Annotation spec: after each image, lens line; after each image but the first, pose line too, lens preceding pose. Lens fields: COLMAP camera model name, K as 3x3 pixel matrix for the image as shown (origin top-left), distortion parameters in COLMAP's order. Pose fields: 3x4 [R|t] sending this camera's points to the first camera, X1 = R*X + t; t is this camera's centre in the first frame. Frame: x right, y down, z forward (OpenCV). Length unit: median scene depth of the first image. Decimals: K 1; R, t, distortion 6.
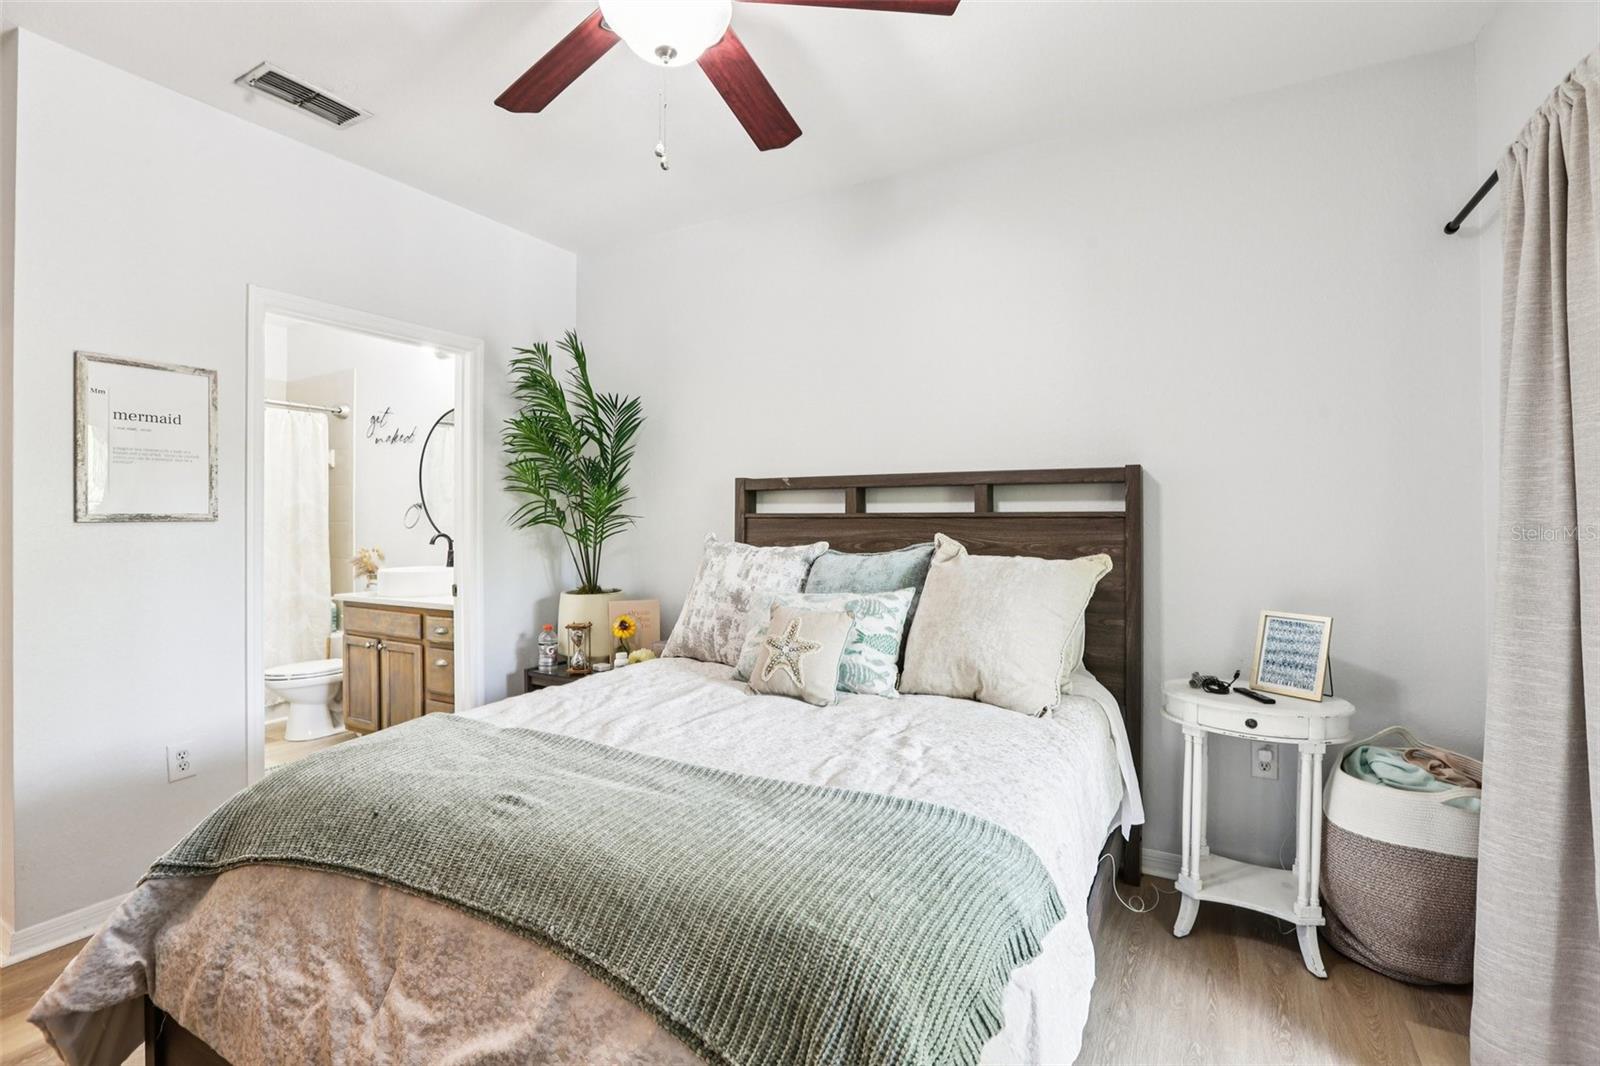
lens RADIAL K [[730.6, 0, 803.4], [0, 730.6, 524.7], [0, 0, 1]] dist [-0.049665, 0.016539]
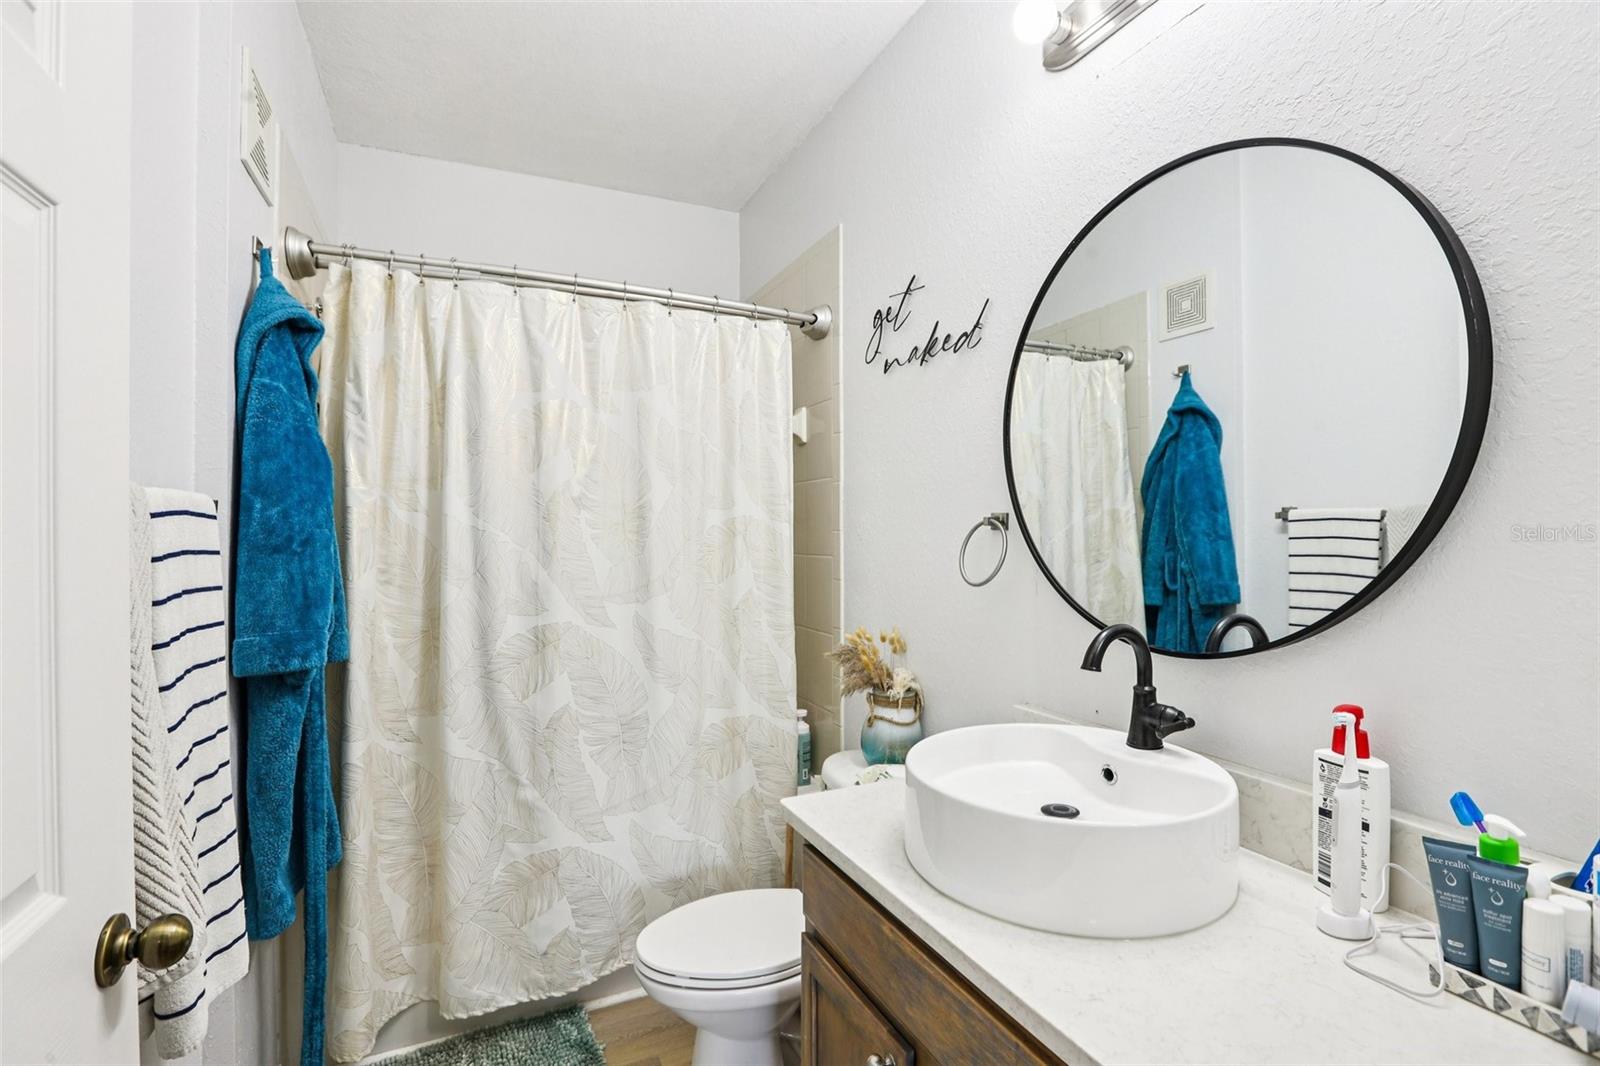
lens RADIAL K [[730.6, 0, 800.1], [0, 730.6, 524.3], [0, 0, 1]] dist [-0.049665, 0.016539]
pose [[0.812195, -0.007548, -0.583338, -0.394299], [0.001793, 0.999944, -0.010443, -0.020459], [0.583384, 0.007436, 0.812163, 0.637383]]
